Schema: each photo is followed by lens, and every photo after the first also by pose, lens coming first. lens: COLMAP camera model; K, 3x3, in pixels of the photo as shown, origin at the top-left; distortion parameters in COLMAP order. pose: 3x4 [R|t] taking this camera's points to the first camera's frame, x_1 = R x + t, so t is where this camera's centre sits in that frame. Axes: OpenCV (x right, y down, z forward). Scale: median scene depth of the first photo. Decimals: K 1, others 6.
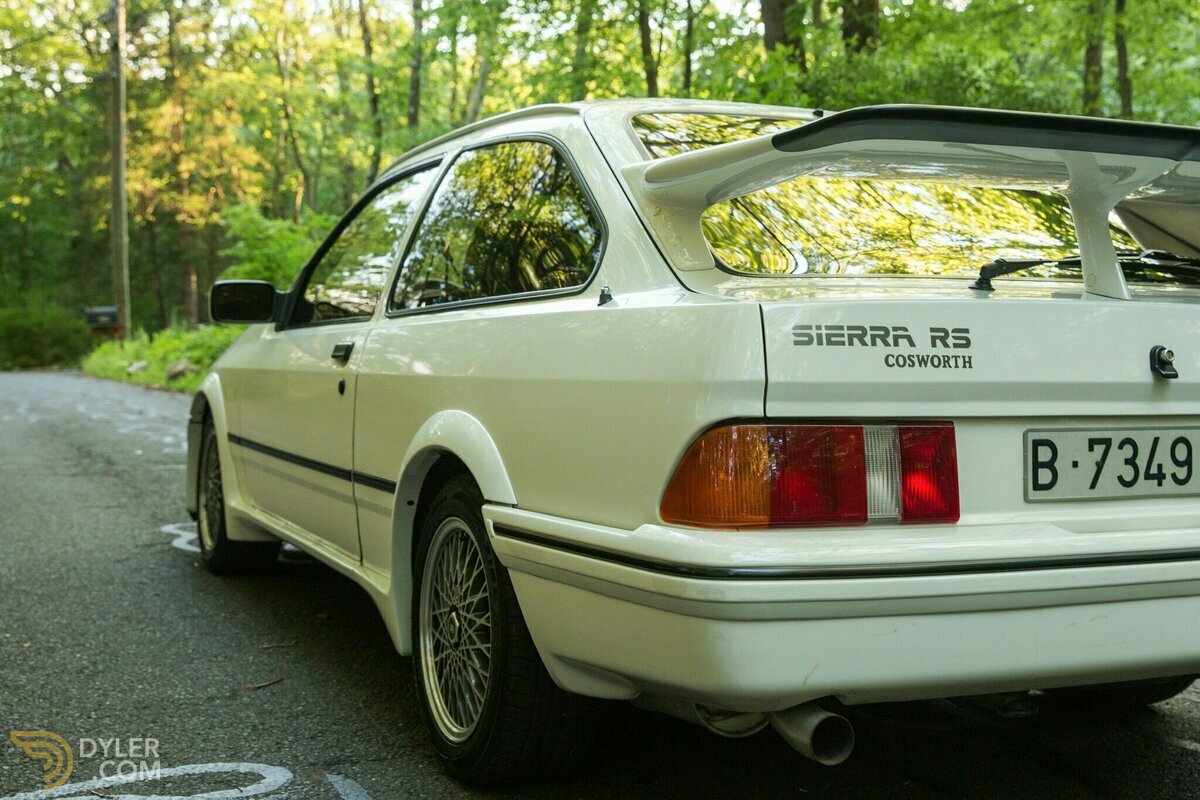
lens RADIAL K [[1362.9, 0, 600.0], [0, 1362.9, 400.0], [0, 0, 1]] dist [0.024549, 0.026596]
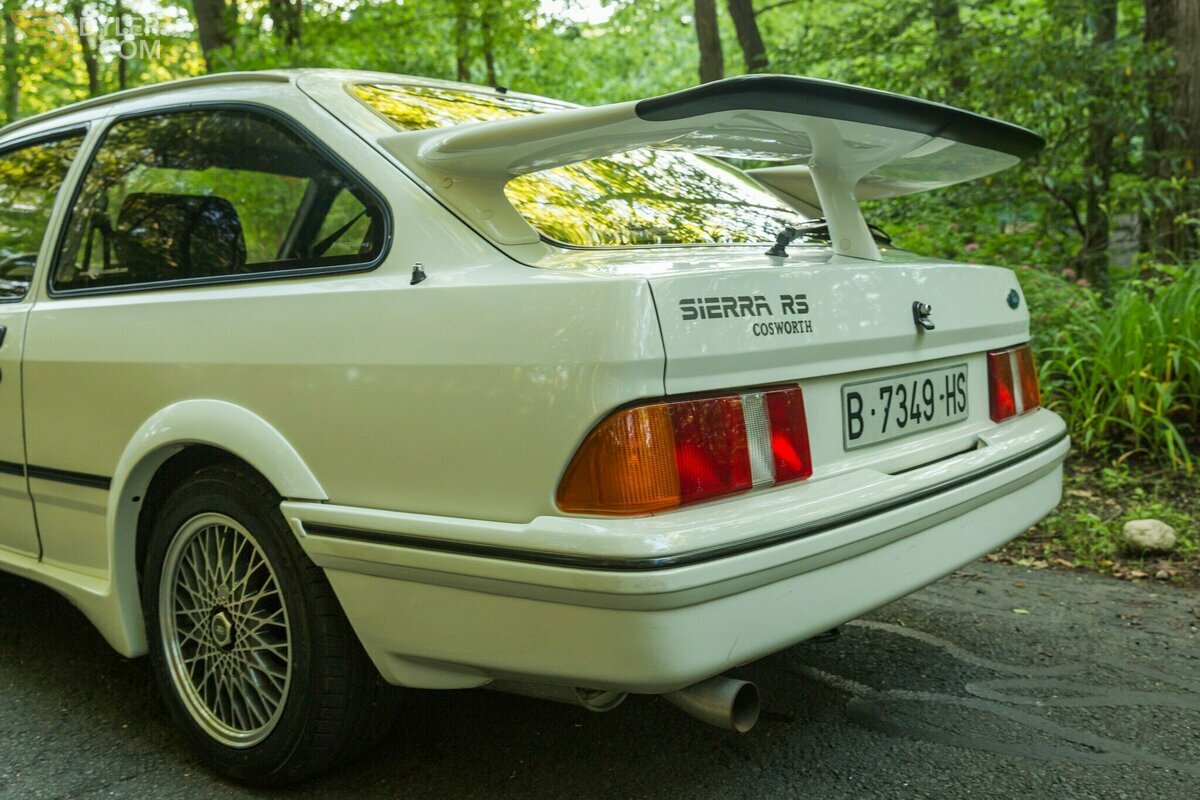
lens RADIAL K [[1108.1, 0, 555.9], [0, 1108.1, 400.3], [0, 0, 1]] dist [-0.003189, -0.000960]
pose [[0.917646, -0.081096, 0.389037, -0.232651], [0.058657, 0.995874, 0.069235, -0.039114], [-0.393047, -0.040714, 0.918617, 0.271096]]
